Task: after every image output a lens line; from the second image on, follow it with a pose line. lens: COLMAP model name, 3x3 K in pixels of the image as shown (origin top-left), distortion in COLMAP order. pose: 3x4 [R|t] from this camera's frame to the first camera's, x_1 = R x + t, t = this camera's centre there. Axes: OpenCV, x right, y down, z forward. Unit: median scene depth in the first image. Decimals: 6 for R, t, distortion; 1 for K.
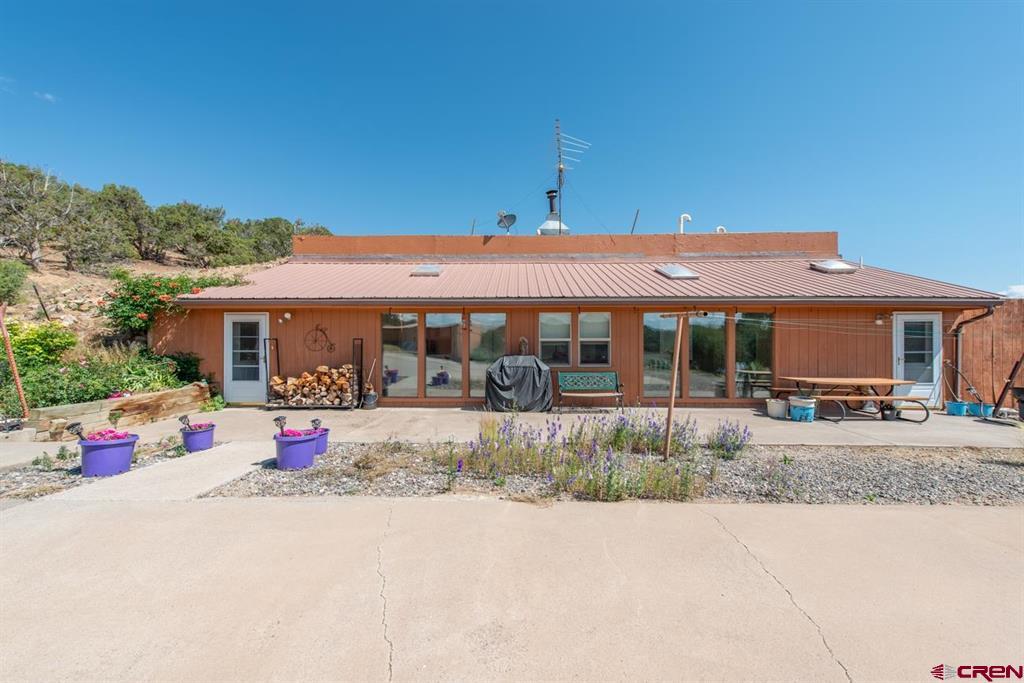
lens RADIAL K [[400.3, 0, 517.4], [0, 400.3, 338.8], [0, 0, 1]] dist [0.003853, -0.002259]
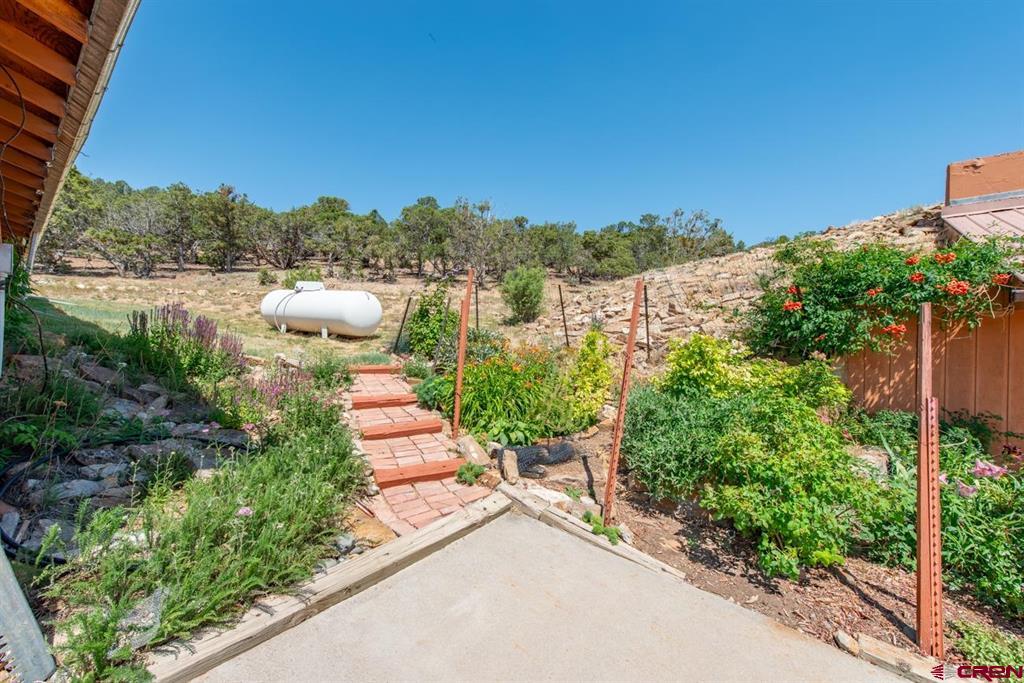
lens RADIAL K [[400.3, 0, 508.4], [0, 400.3, 340.7], [0, 0, 1]] dist [0.003853, -0.002259]
pose [[0.763118, 0.004860, -0.646241, -0.944724], [-0.006395, 0.999980, -0.000031, -0.040322], [0.646228, 0.004156, 0.763133, 0.368069]]
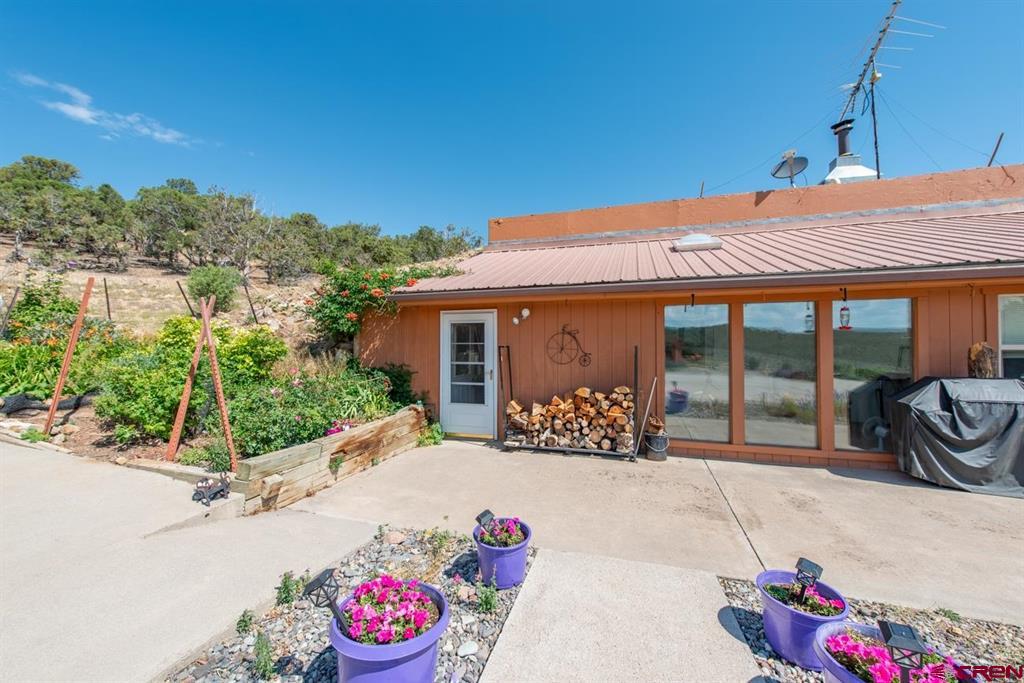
lens RADIAL K [[400.3, 0, 511.4], [0, 400.3, 339.7], [0, 0, 1]] dist [0.003853, -0.002259]
pose [[0.957418, -0.005064, -0.288662, -0.406824], [0.001901, 0.999935, -0.011236, -0.003624], [0.288700, 0.010209, 0.957365, 0.339528]]
